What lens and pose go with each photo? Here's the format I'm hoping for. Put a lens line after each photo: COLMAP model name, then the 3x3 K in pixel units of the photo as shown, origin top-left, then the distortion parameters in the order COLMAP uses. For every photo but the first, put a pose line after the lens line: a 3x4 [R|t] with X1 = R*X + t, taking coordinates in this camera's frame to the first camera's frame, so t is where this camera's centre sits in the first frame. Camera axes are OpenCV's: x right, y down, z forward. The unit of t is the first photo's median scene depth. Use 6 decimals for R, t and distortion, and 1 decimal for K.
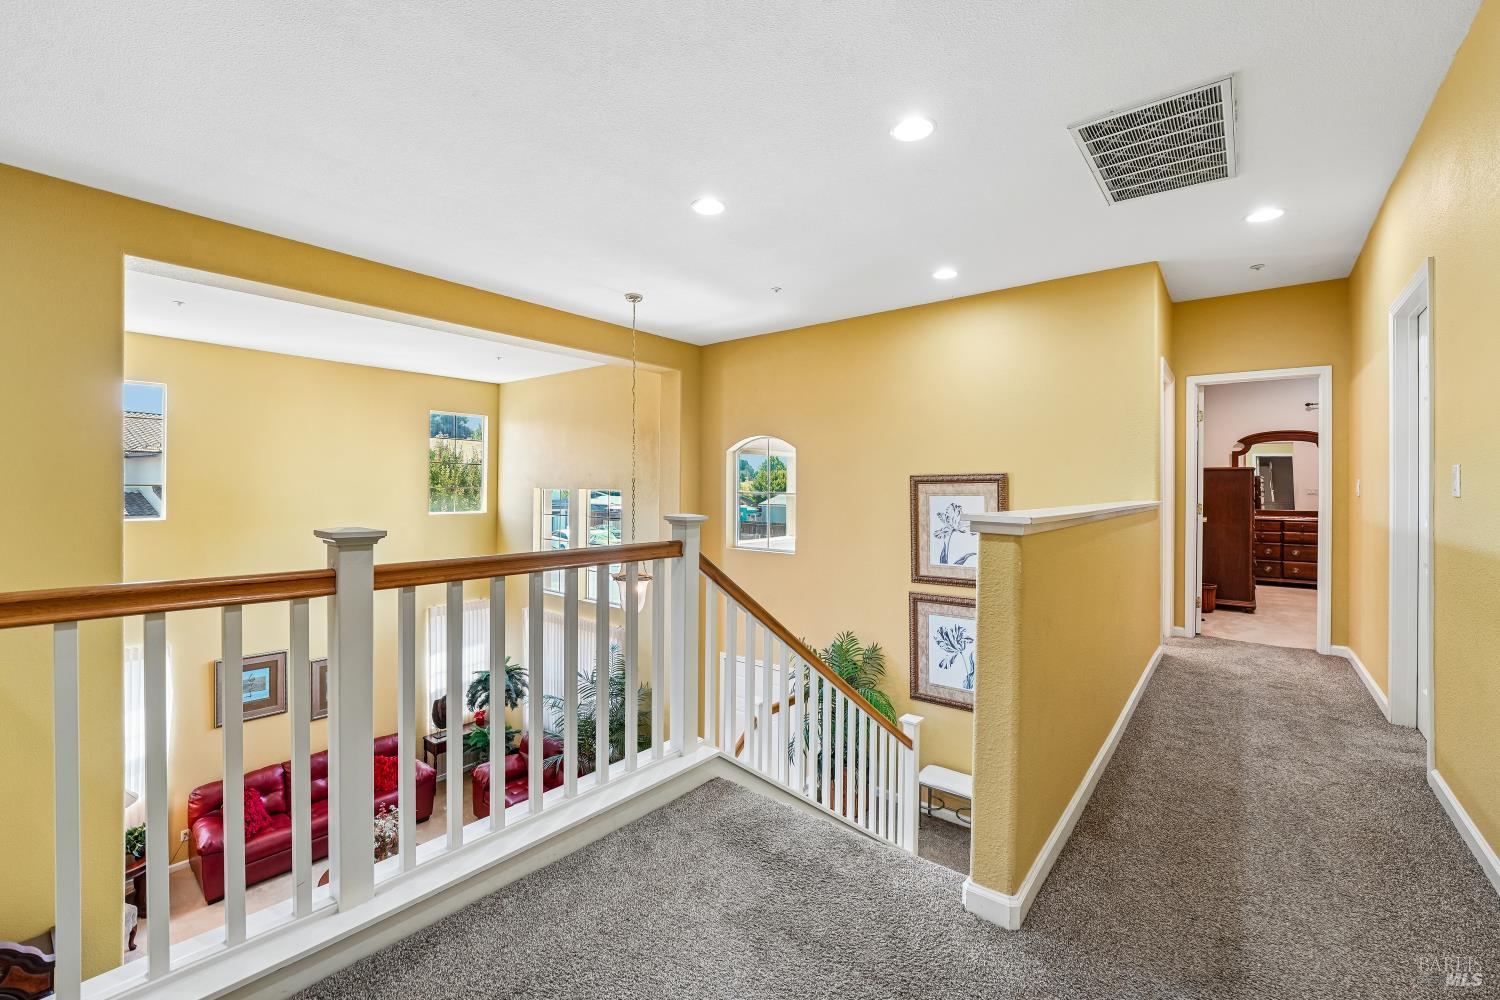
lens RADIAL K [[621.8, 0, 742.7], [0, 621.8, 485.1], [0, 0, 1]] dist [-0.020071, 0.000071]
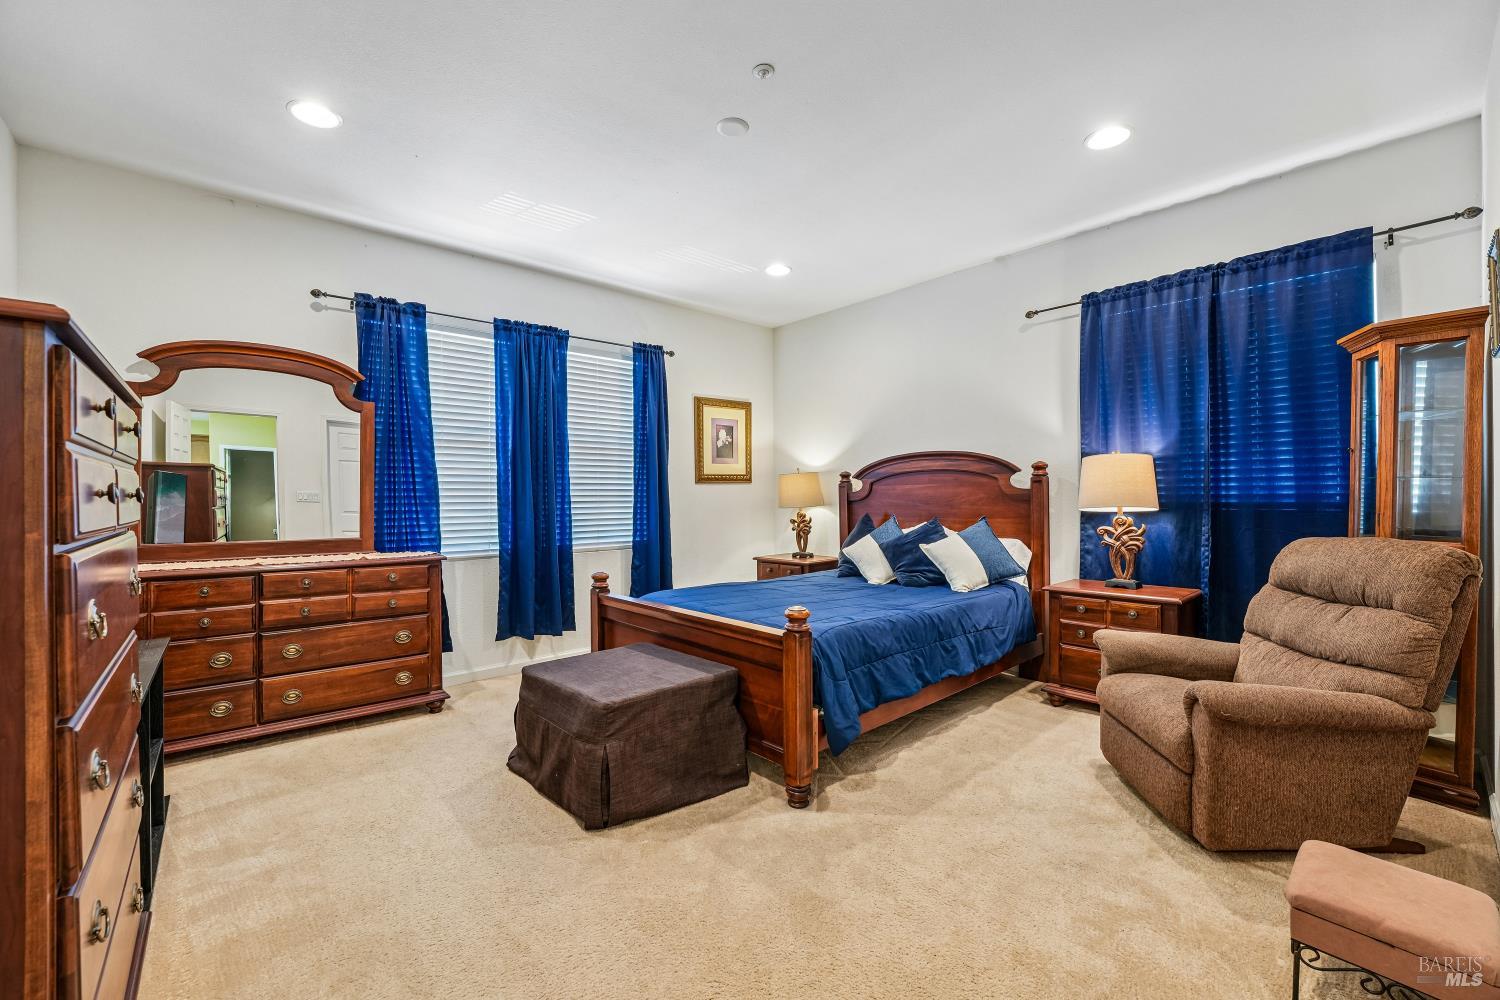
lens RADIAL K [[615.0, 0, 748.1], [0, 615.0, 506.0], [0, 0, 1]] dist [-0.021509, 0.000242]
pose [[0.170410, -0.014183, 0.985271, 0.564718], [-0.009999, 0.999820, 0.016122, 0.008210], [-0.985322, -0.012599, 0.170238, 0.638126]]
